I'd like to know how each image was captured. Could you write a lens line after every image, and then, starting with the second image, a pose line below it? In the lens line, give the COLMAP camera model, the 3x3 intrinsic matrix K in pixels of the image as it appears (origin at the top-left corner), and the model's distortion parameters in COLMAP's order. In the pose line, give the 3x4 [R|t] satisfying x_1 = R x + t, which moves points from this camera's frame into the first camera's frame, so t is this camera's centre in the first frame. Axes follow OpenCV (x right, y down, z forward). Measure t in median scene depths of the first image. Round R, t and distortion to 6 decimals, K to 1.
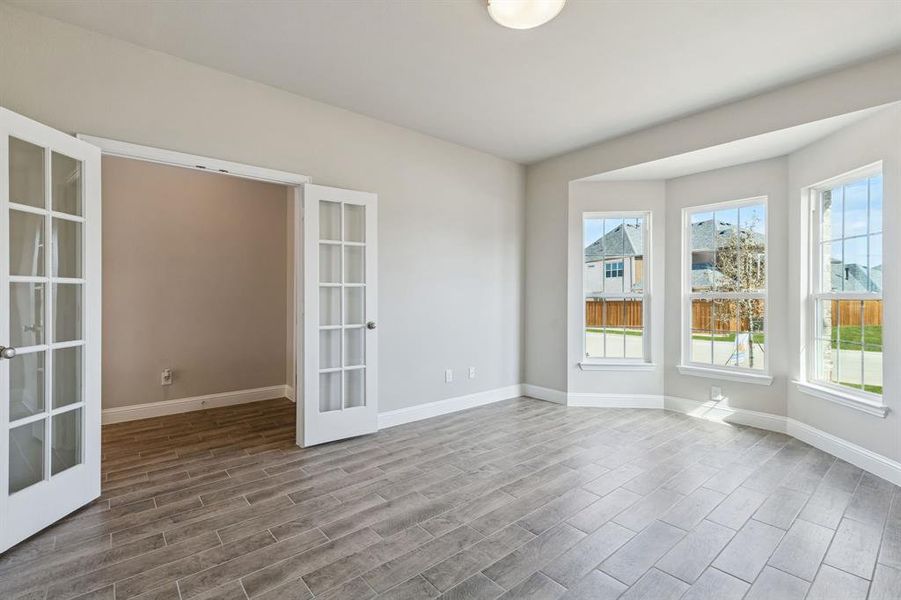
lens RADIAL K [[413.1, 0, 450.3], [0, 413.1, 299.1], [0, 0, 1]] dist [0.015642, -0.001263]
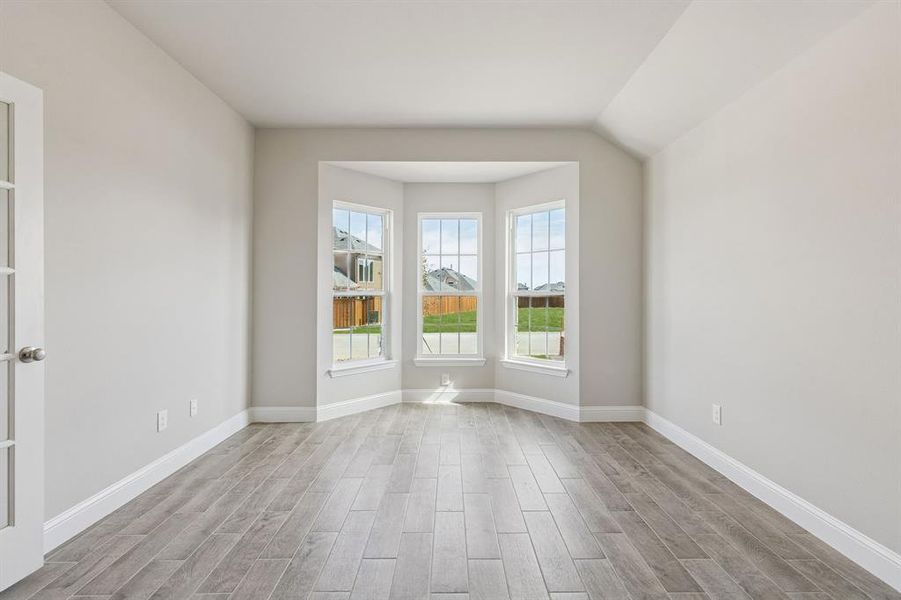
lens RADIAL K [[413.1, 0, 450.3], [0, 413.1, 295.2], [0, 0, 1]] dist [0.015642, -0.001263]
pose [[0.641655, -0.003821, 0.766984, -0.219125], [0.008829, 0.999958, -0.002404, -0.000887], [-0.766943, 0.008314, 0.641661, 0.261067]]
